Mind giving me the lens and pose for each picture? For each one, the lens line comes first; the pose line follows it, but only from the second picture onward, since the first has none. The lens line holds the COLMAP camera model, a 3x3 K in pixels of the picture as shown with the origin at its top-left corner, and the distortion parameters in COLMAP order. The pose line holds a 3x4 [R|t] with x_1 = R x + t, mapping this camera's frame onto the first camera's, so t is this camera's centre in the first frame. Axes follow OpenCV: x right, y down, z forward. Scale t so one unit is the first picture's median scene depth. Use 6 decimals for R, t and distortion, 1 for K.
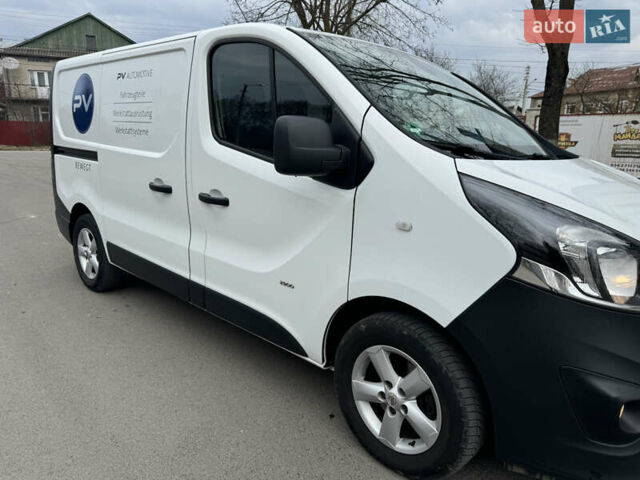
lens RADIAL K [[455.8, 0, 323.8], [0, 455.8, 236.4], [0, 0, 1]] dist [0.003992, -0.001952]
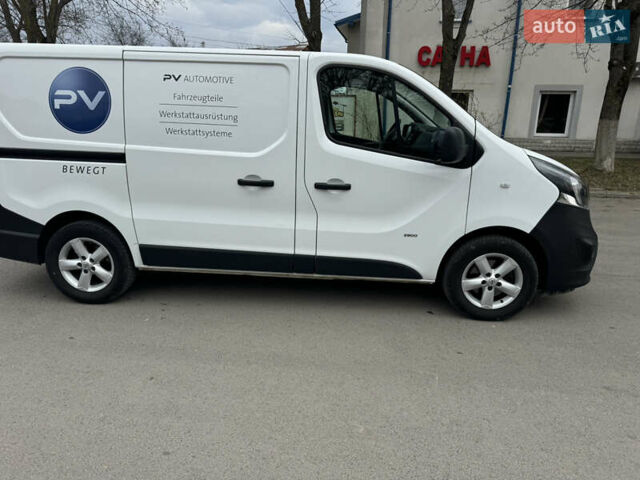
lens RADIAL K [[452.5, 0, 320.0], [0, 452.5, 240.0], [0, 0, 1]] dist [0.041203, -0.051489]
pose [[0.773256, -0.174403, 0.609638, -0.988799], [0.135592, 0.984672, 0.109707, -0.068688], [-0.619426, -0.002169, 0.785052, -0.008218]]
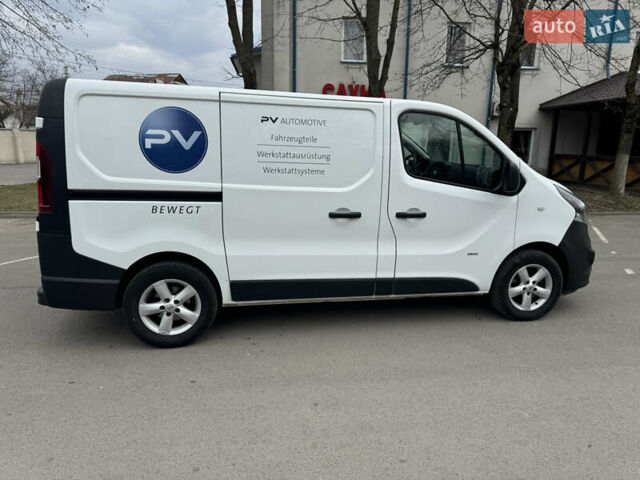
lens RADIAL K [[449.6, 0, 324.9], [0, 449.6, 244.2], [0, 0, 1]] dist [0.123670, -0.192158]
pose [[0.561796, -0.183114, 0.806755, -1.461503], [0.173638, 0.979573, 0.101424, -0.169098], [-0.808848, 0.083104, 0.582116, 0.330971]]
